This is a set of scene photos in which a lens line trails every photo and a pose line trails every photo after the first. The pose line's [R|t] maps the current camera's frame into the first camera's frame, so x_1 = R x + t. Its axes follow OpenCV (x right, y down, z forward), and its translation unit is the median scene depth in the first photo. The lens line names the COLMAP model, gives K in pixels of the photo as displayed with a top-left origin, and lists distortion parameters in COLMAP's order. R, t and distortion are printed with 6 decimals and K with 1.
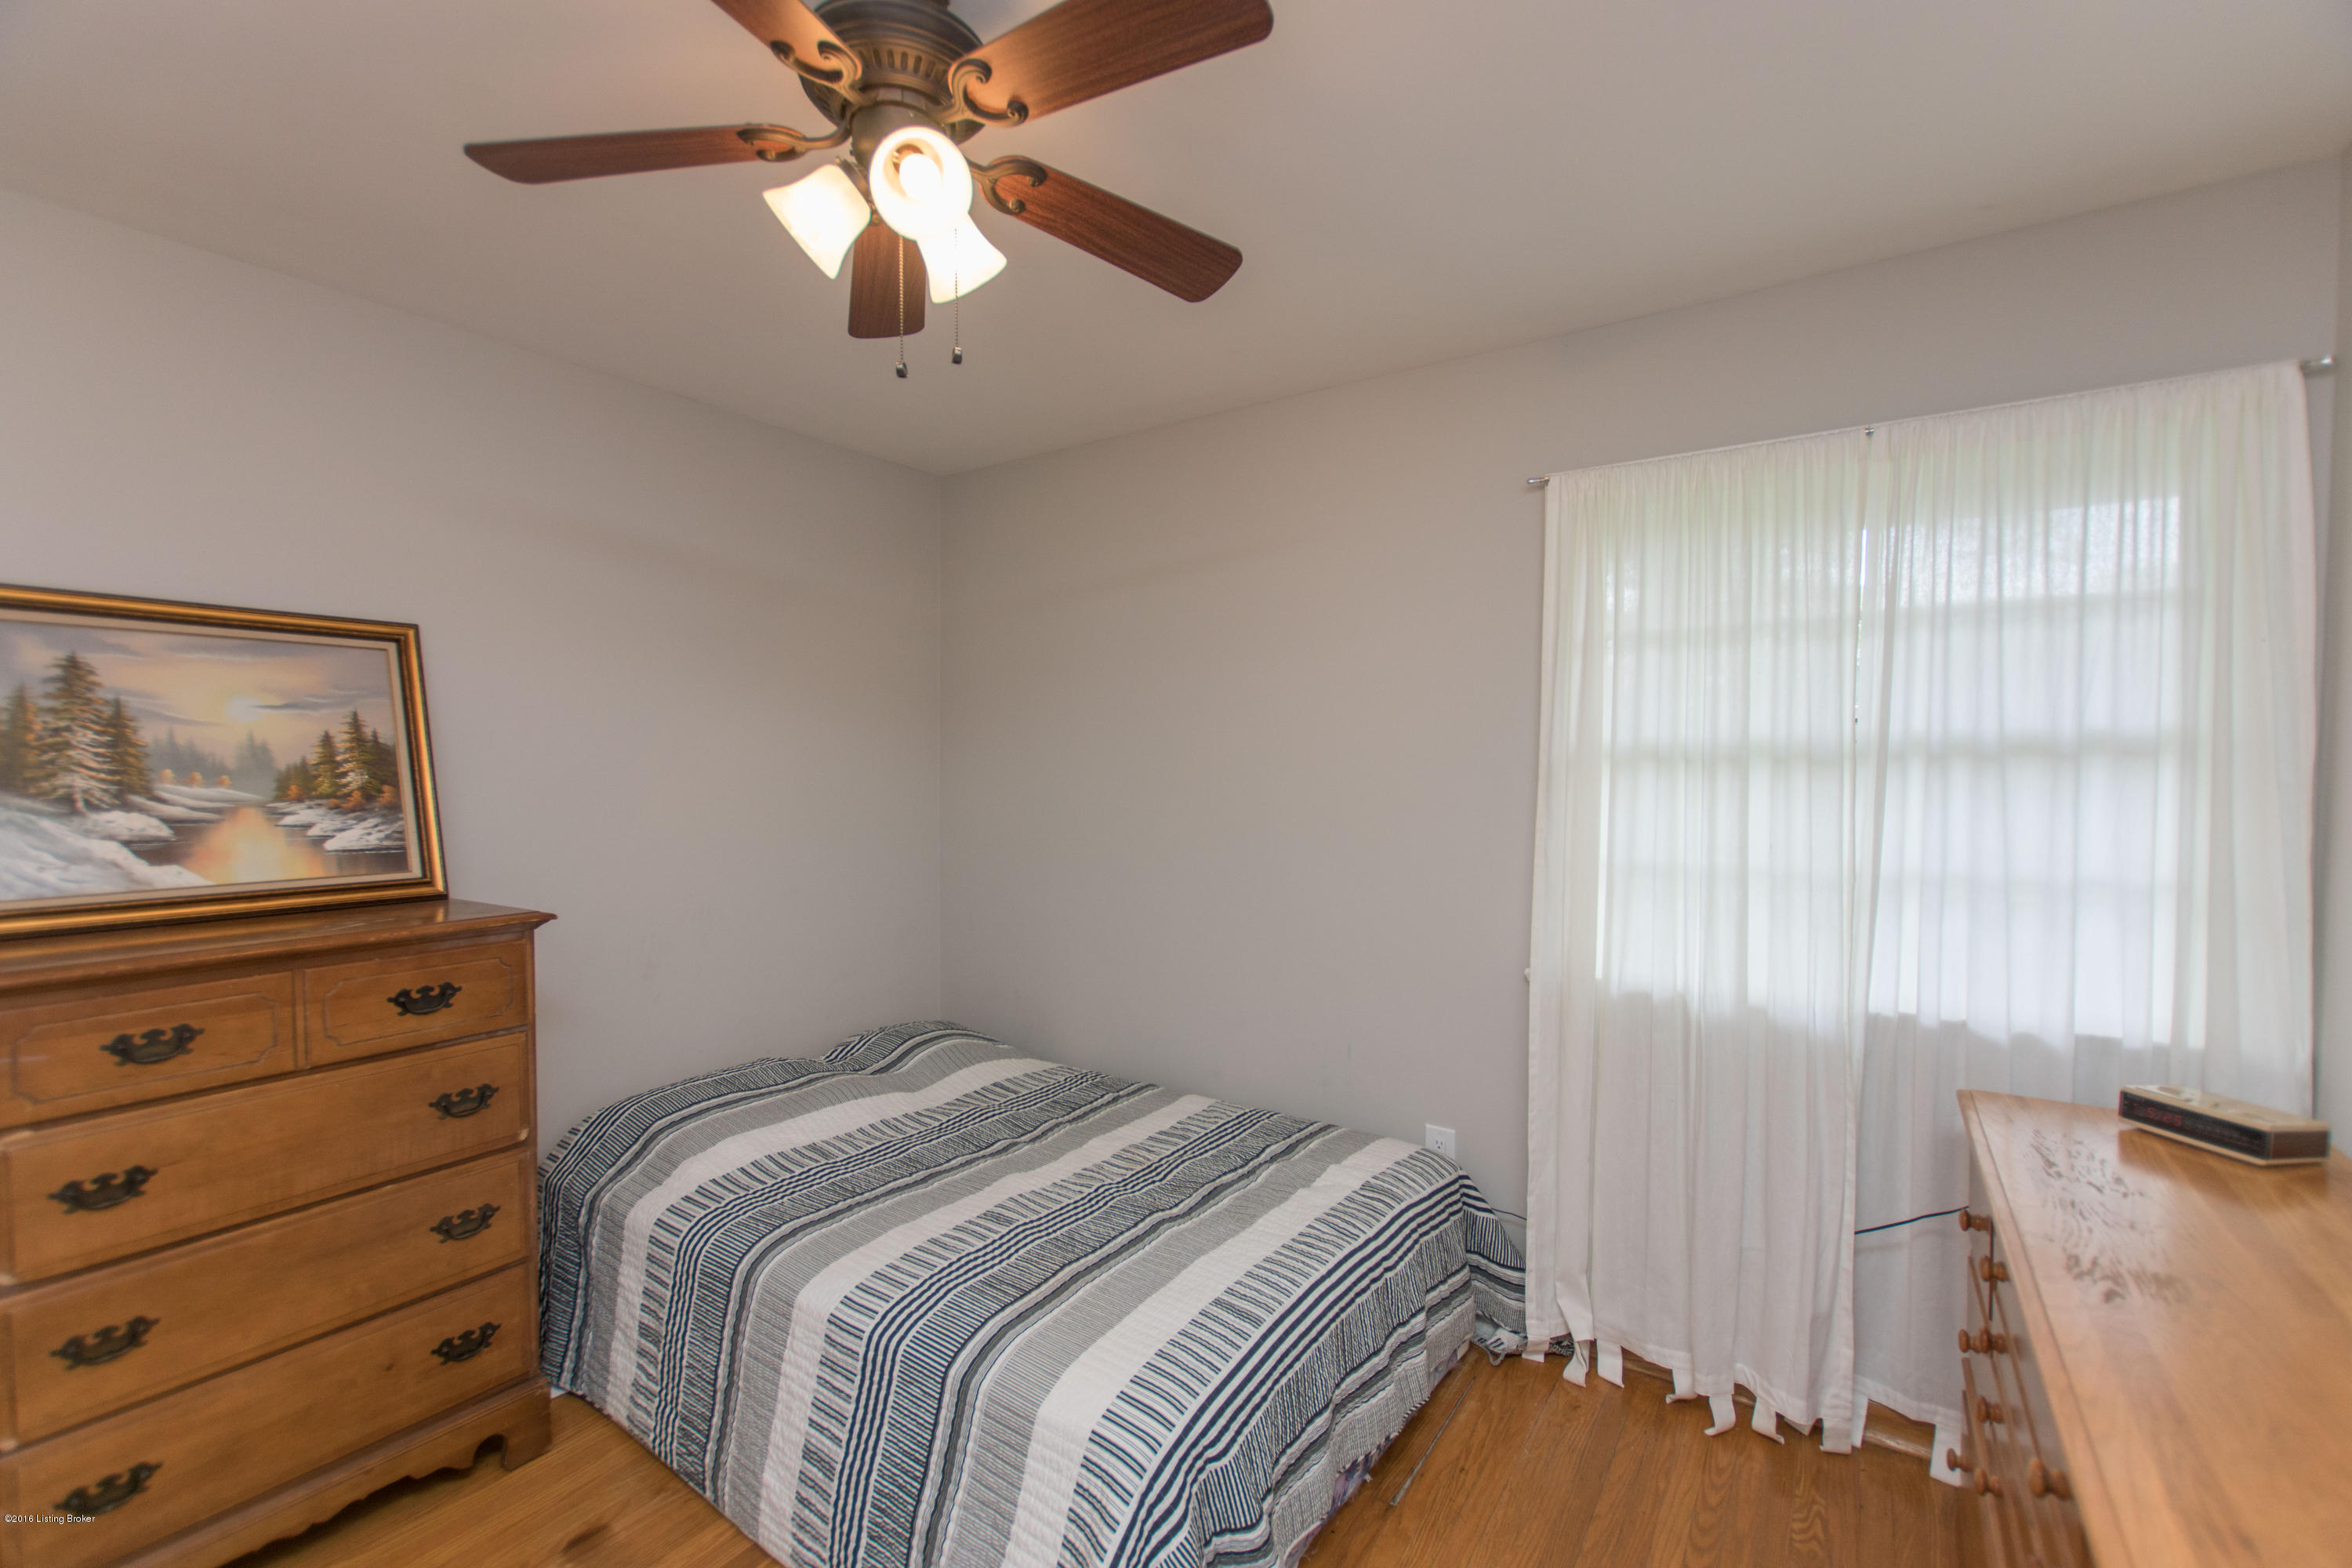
lens RADIAL K [[1034.8, 0, 1170.1], [0, 1034.8, 779.9], [0, 0, 1]] dist [0.004153, -0.000234]
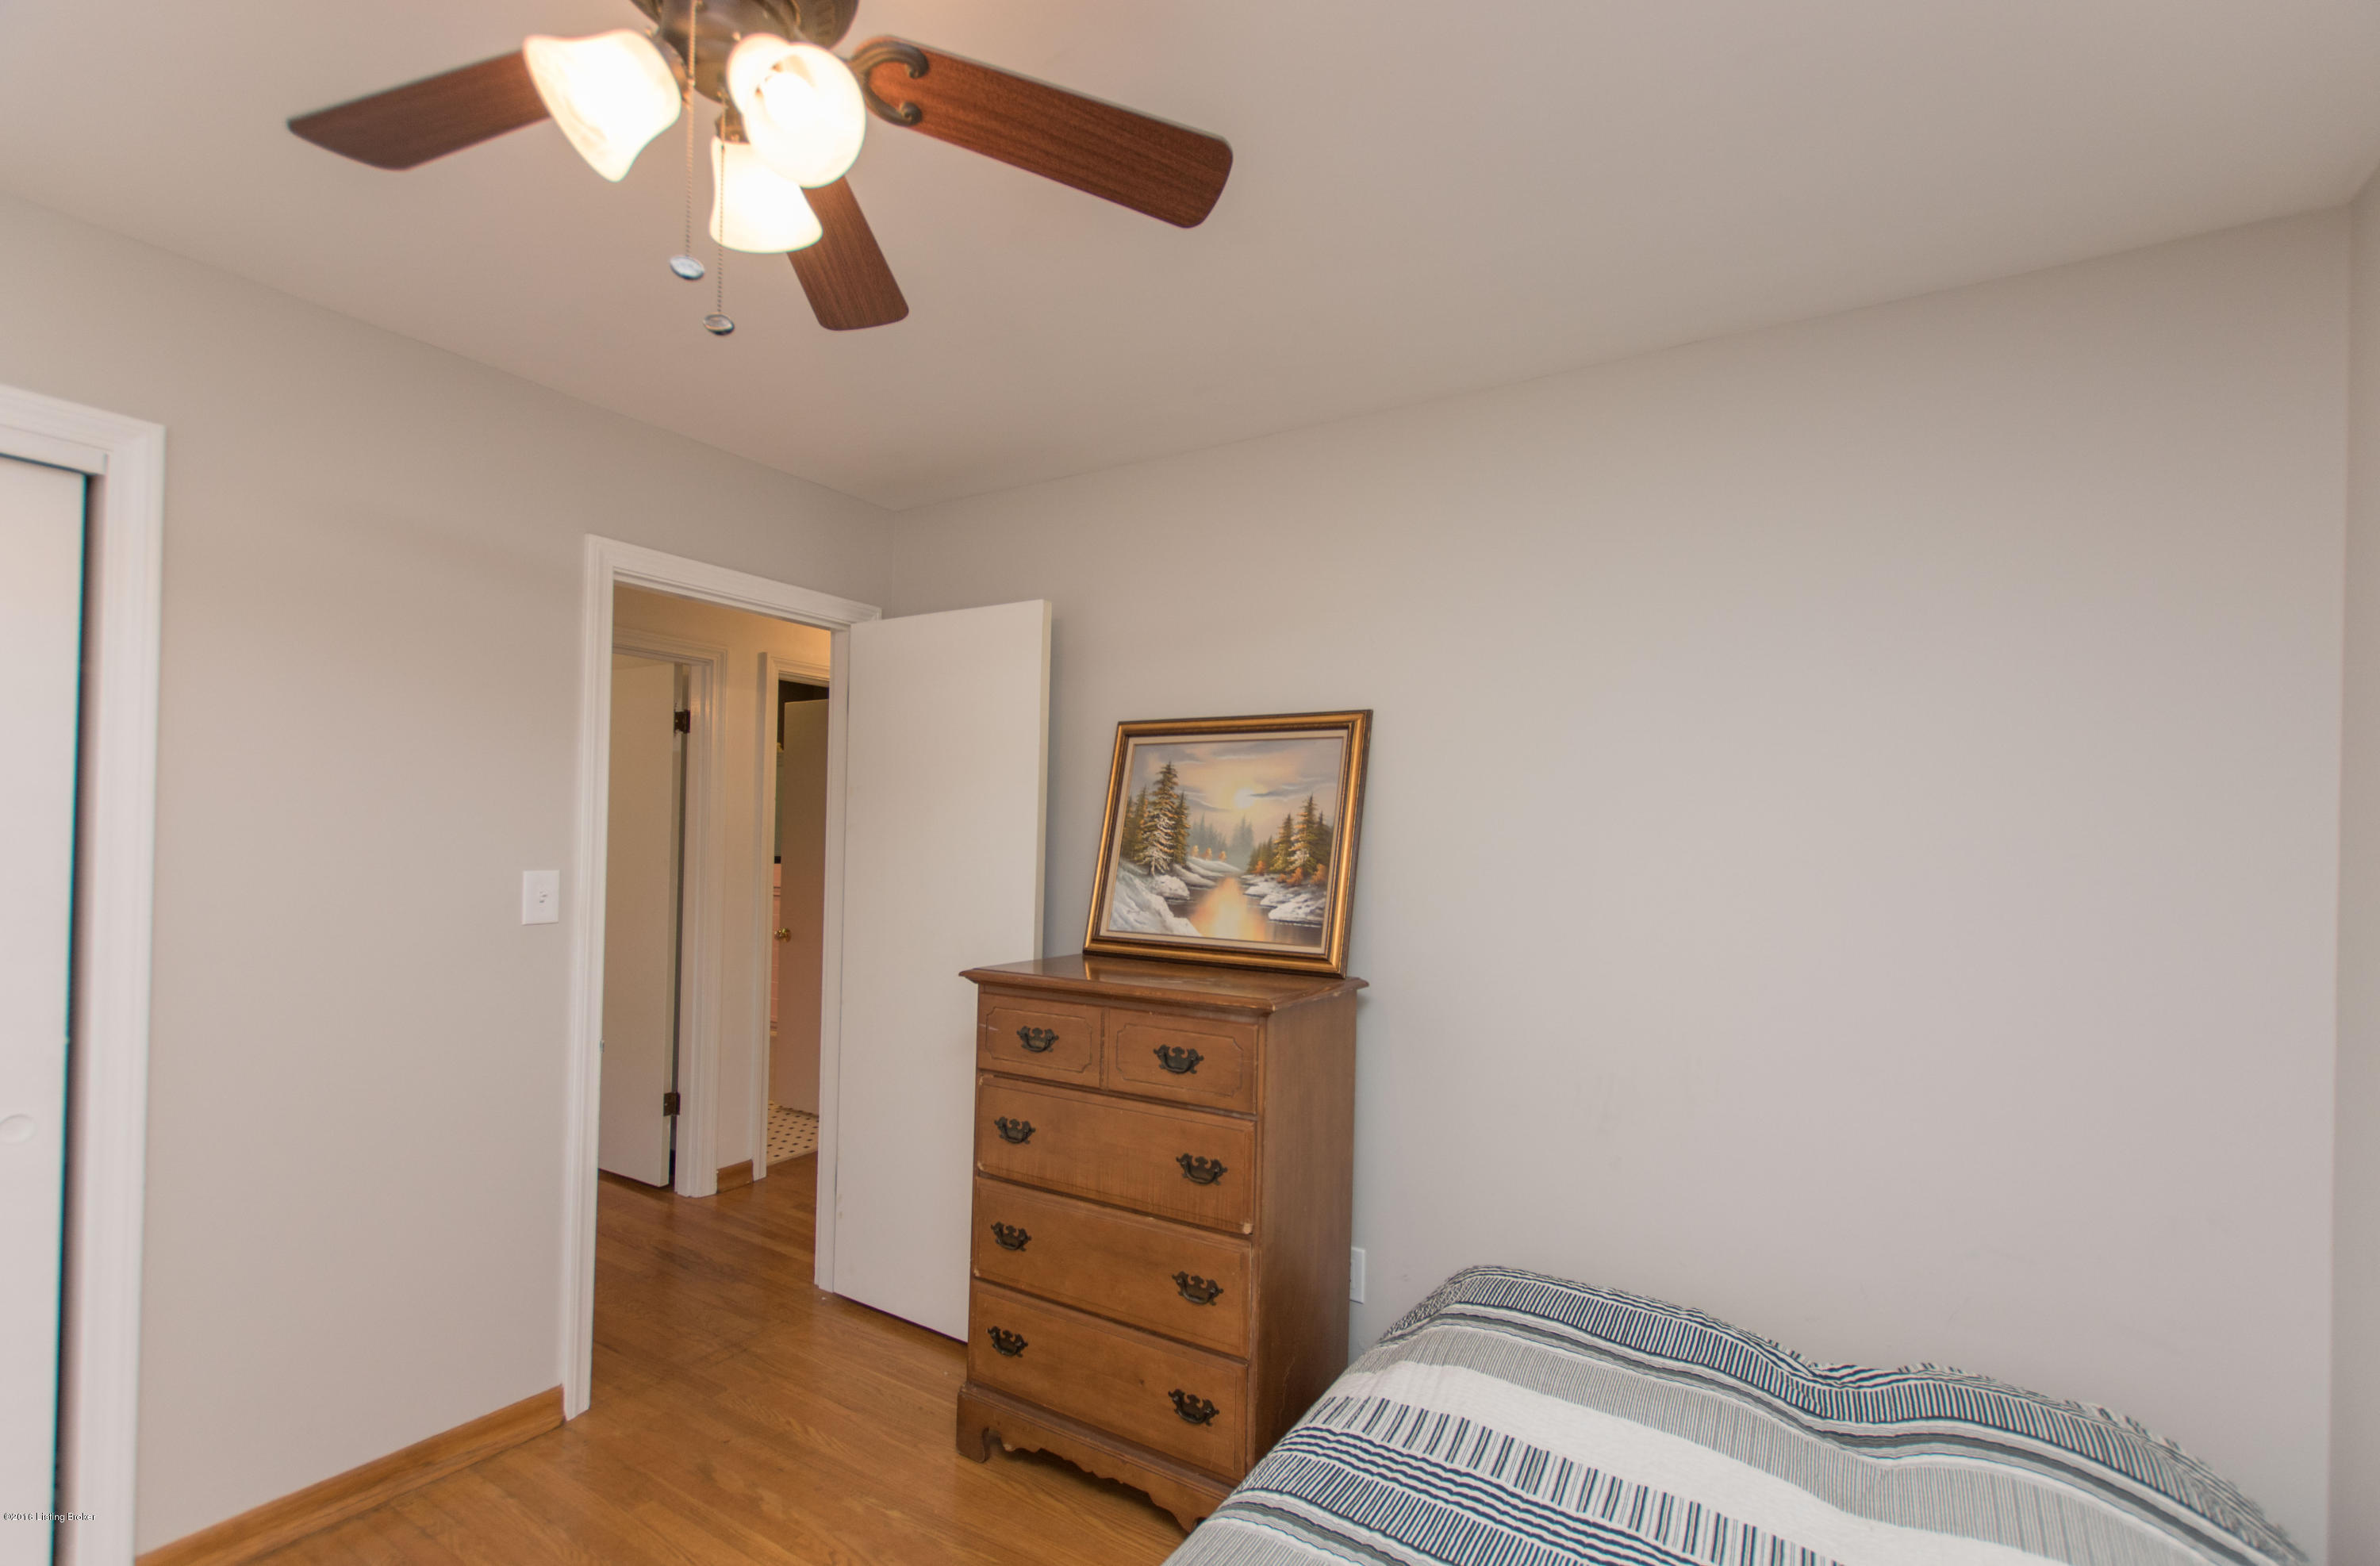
lens RADIAL K [[1047.2, 0, 1134.8], [0, 1047.2, 818.9], [0, 0, 1]] dist [0.004153, -0.000234]
pose [[0.021166, -0.015491, -0.999656, 0.363643], [-0.033149, 0.999319, -0.016187, -0.019869], [0.999226, 0.033481, 0.020638, 0.888797]]
